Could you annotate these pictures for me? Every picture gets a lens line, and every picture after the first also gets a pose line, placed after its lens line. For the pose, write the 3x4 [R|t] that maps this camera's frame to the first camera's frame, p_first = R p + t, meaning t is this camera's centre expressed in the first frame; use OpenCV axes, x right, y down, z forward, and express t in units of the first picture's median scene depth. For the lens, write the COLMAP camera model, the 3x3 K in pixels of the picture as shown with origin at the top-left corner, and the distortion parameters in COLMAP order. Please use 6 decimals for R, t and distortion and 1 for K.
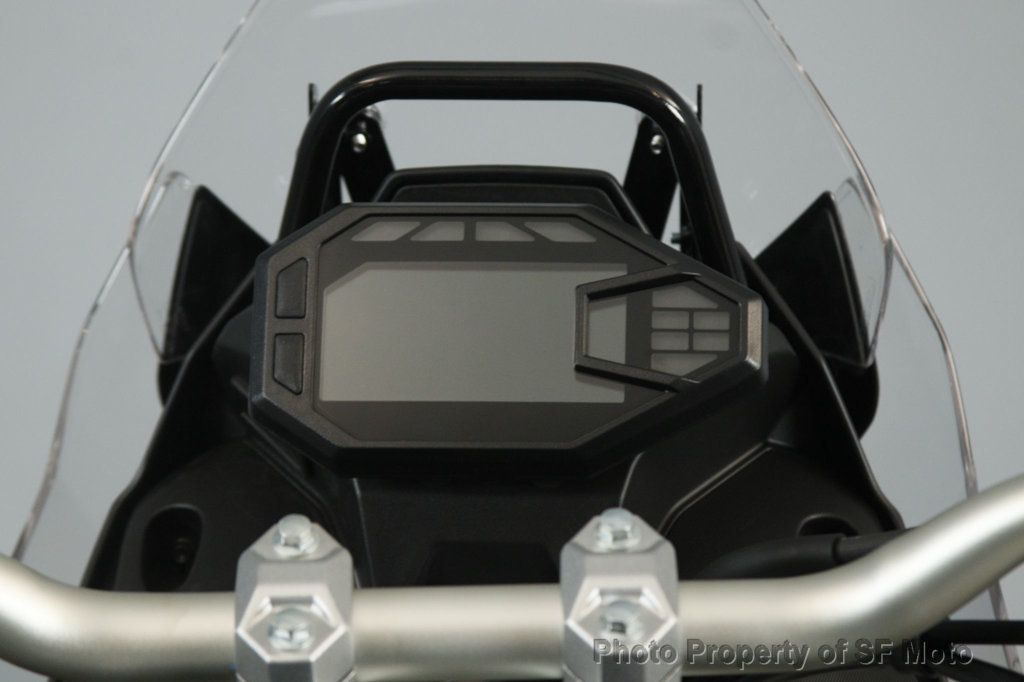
lens RADIAL K [[4606.2, 0, 512.0], [0, 4606.2, 341.0], [0, 0, 1]] dist [0.388825, 3.909126]
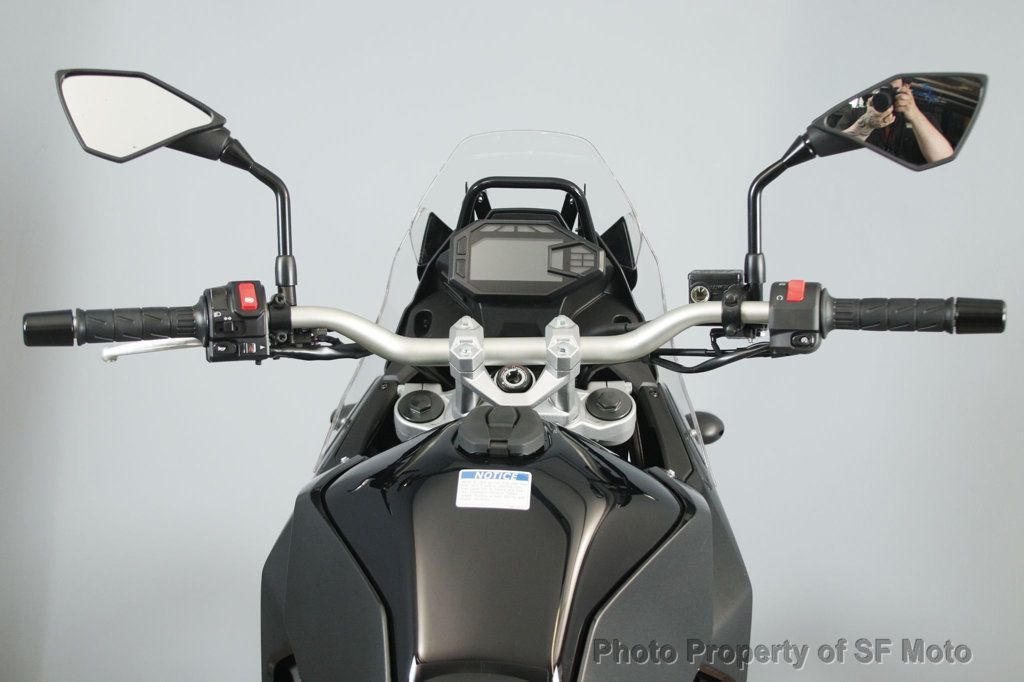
lens RADIAL K [[1602.4, 0, 512.0], [0, 1602.4, 341.0], [0, 0, 1]] dist [-0.048729, -0.056307]
pose [[0.999878, 0.011900, 0.010138, -0.022505], [-0.012513, 0.997958, 0.062638, -0.015449], [-0.009372, -0.062757, 0.997985, -0.148303]]
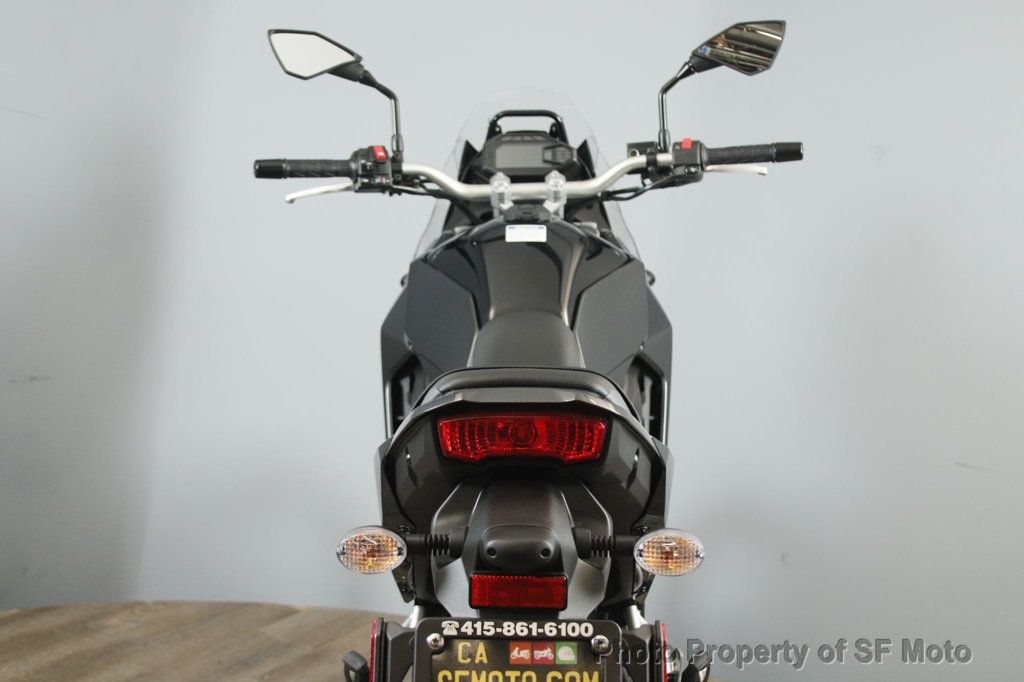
lens RADIAL K [[1624.1, 0, 532.3], [0, 1624.1, 341.1], [0, 0, 1]] dist [-0.000053, 0.060729]
pose [[0.998179, -0.015108, 0.058398, -0.114306], [0.017440, 0.999062, -0.039646, 0.295279], [-0.057745, 0.040592, 0.997506, -0.921763]]
